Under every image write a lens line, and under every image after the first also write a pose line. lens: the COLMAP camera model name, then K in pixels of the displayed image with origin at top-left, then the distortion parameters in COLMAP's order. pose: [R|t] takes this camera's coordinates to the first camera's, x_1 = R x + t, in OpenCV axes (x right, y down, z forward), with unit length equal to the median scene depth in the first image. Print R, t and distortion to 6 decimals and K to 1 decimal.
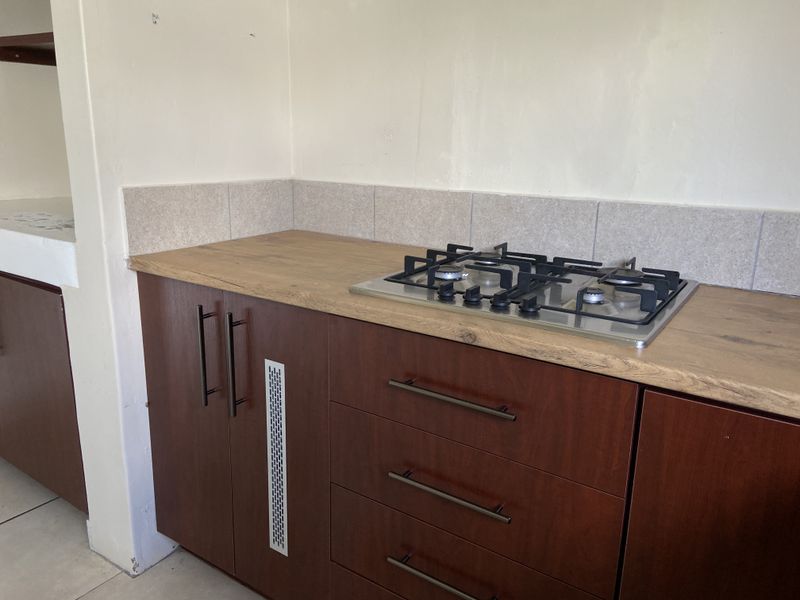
lens RADIAL K [[603.0, 0, 402.0], [0, 603.0, 286.3], [0, 0, 1]] dist [0.032258, -0.005145]
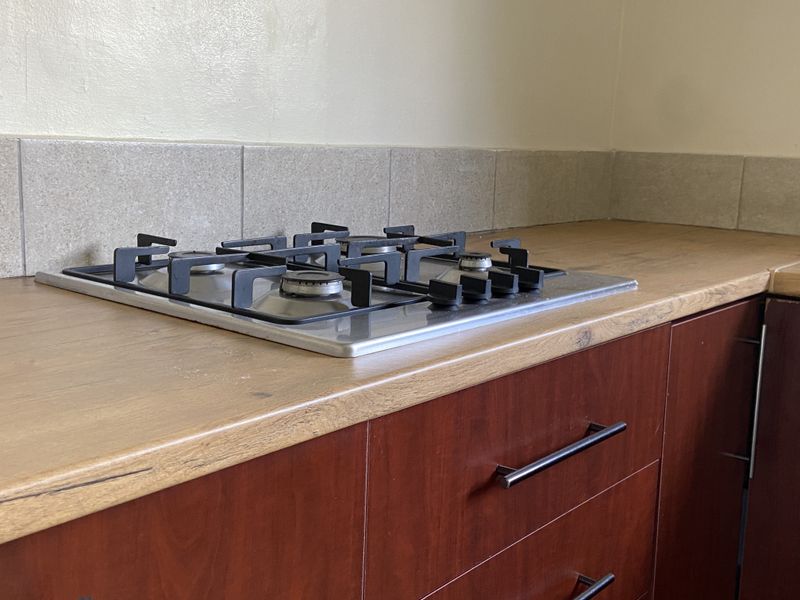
lens RADIAL K [[870.9, 0, 400.0], [0, 870.9, 300.0], [0, 0, 1]] dist [0.132396, -0.008105]
pose [[0.115272, -0.195227, 0.973960, -0.575726], [0.203919, 0.964264, 0.169149, -0.107707], [-0.972178, 0.179111, 0.150963, 0.740057]]
